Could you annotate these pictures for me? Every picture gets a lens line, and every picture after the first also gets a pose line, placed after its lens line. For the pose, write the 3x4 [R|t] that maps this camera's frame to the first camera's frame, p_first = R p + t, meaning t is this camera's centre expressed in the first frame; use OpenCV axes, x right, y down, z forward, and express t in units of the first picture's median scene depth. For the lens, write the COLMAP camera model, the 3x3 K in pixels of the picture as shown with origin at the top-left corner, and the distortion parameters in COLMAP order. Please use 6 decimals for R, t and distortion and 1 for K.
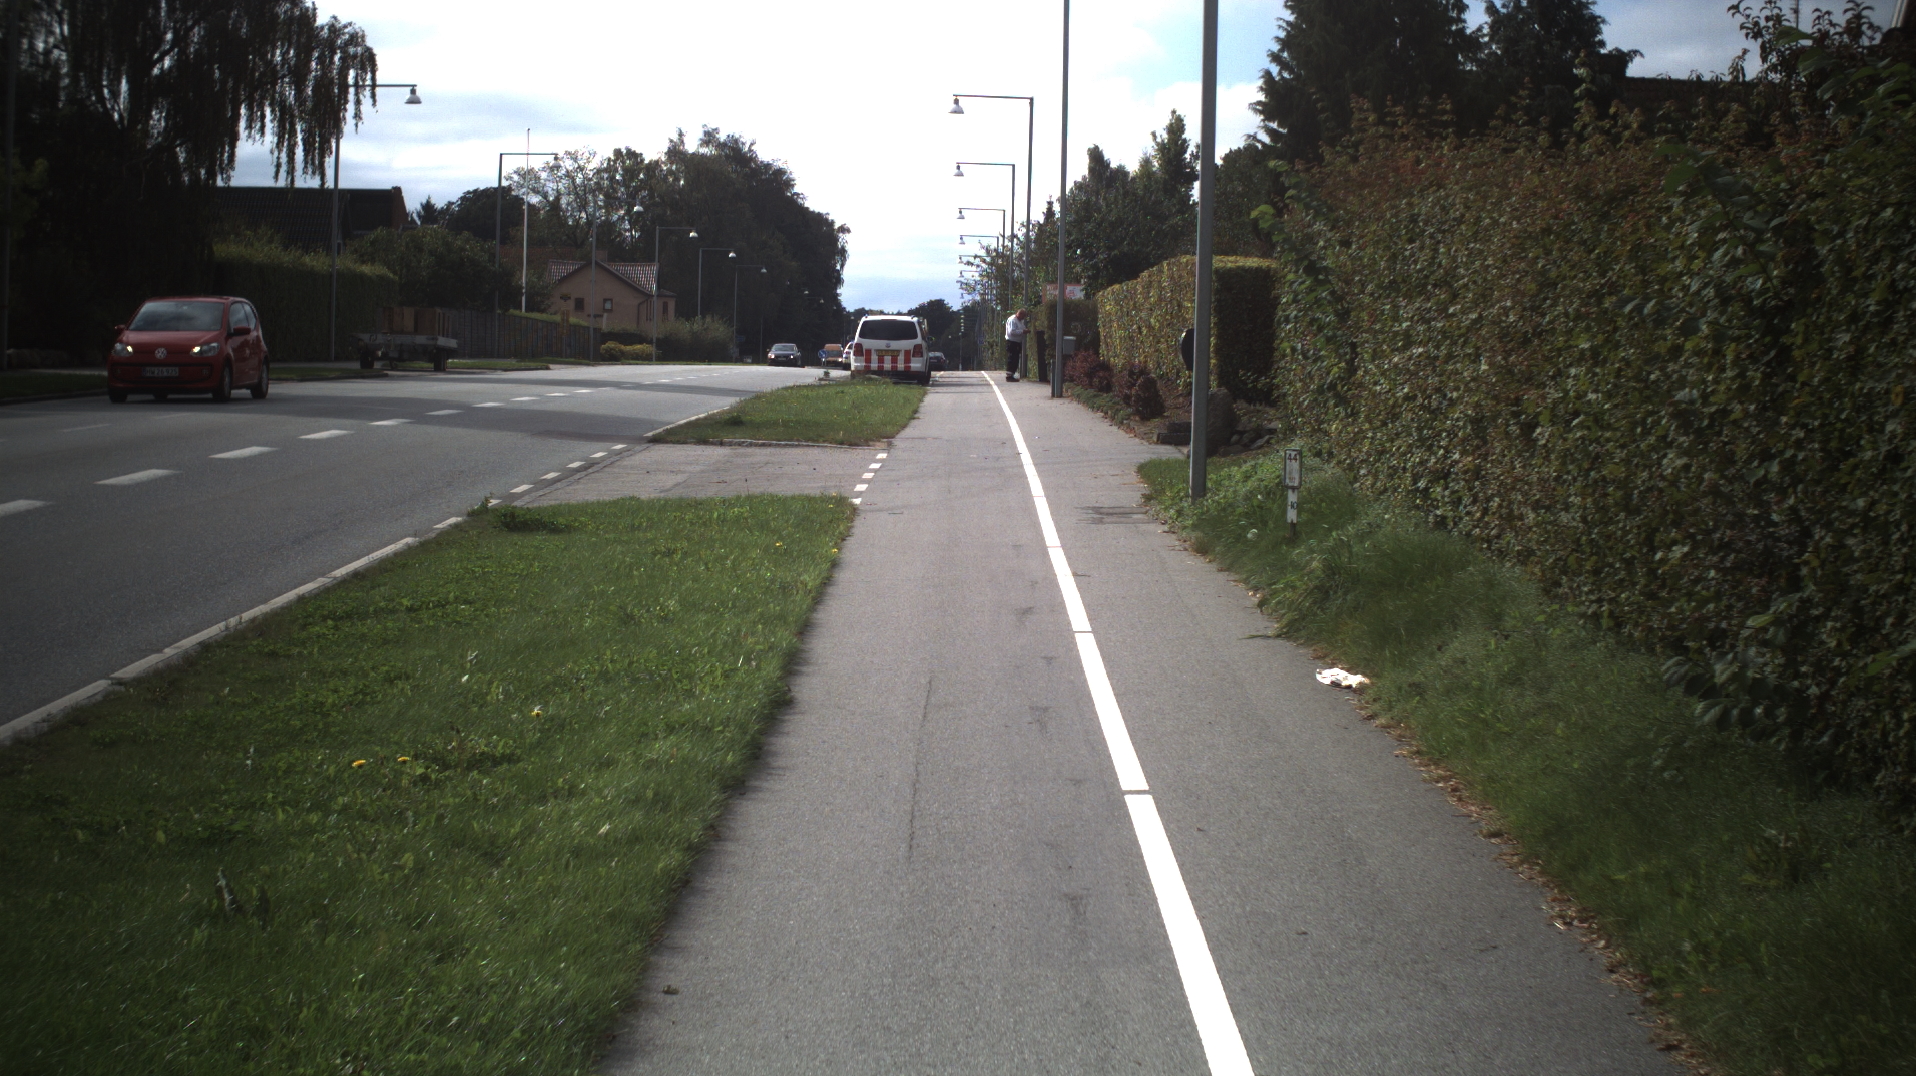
lens RADIAL K [[3538.1, 0, 958.0], [0, 3538.1, 538.0], [0, 0, 1]] dist [-0.298239, -0.041699]
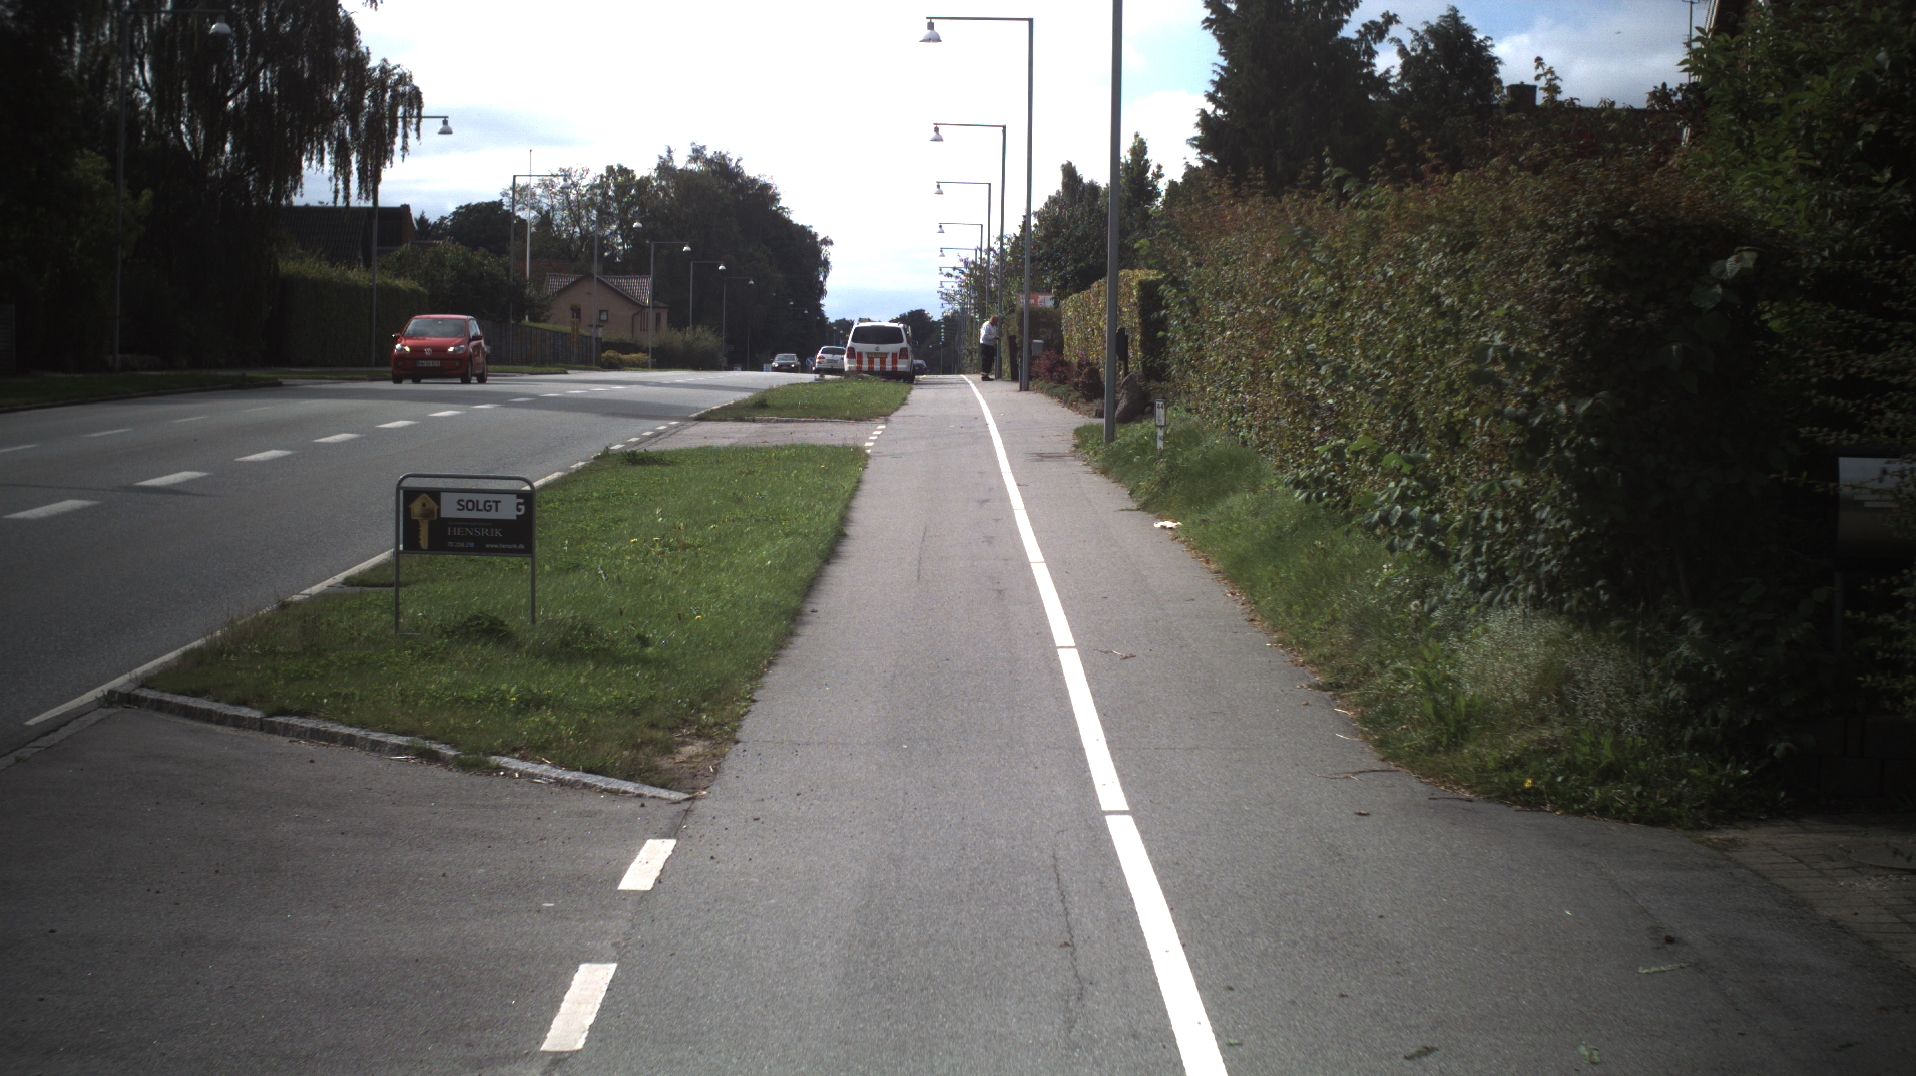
lens RADIAL K [[3538.1, 0, 958.0], [0, 3538.1, 538.0], [0, 0, 1]] dist [-0.298239, -0.041699]
pose [[0.999972, -0.005249, 0.005284, -0.000175], [0.005264, 0.999982, -0.002900, 0.006878], [-0.005269, 0.002928, 0.999982, -0.095081]]
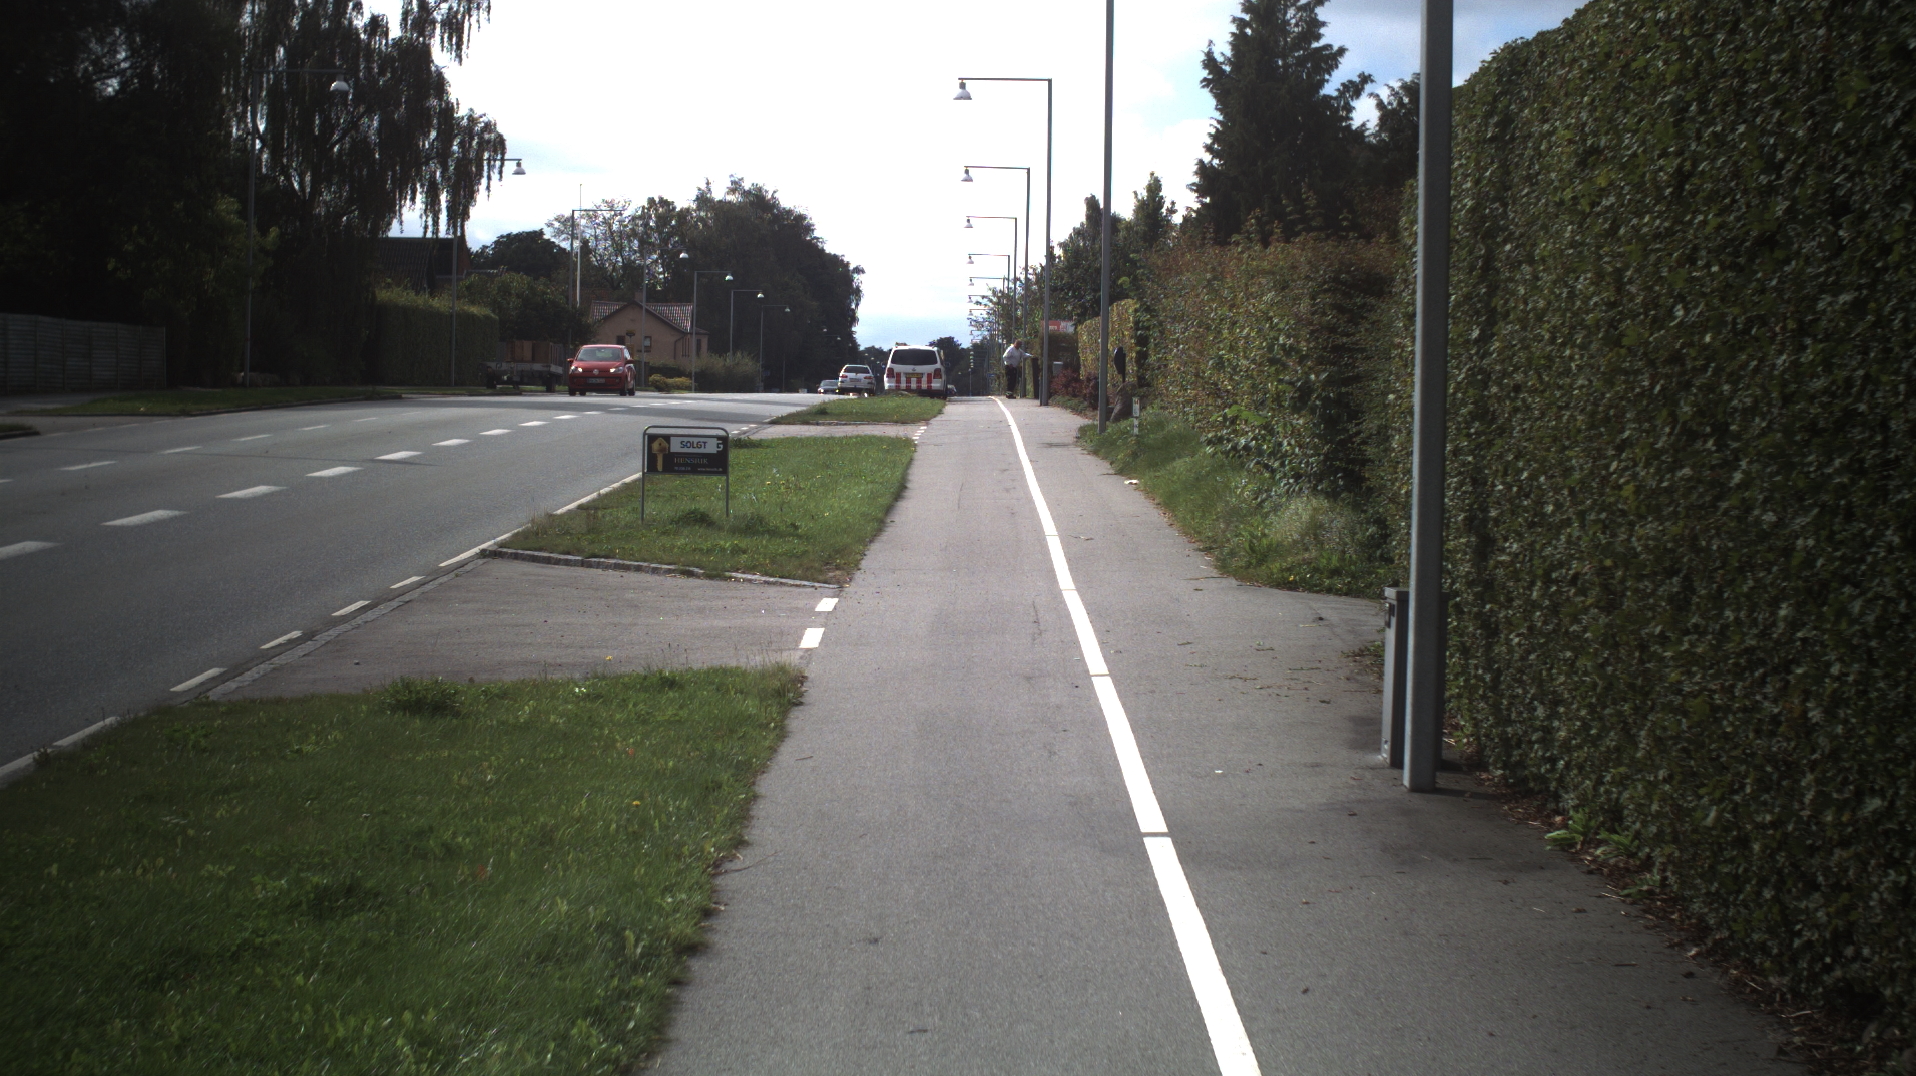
lens RADIAL K [[3538.1, 0, 958.0], [0, 3538.1, 538.0], [0, 0, 1]] dist [-0.298239, -0.041699]
pose [[0.999987, -0.004393, -0.002772, -0.000605], [0.004363, 0.999932, -0.010818, 0.014092], [0.002819, 0.010806, 0.999938, -0.190255]]
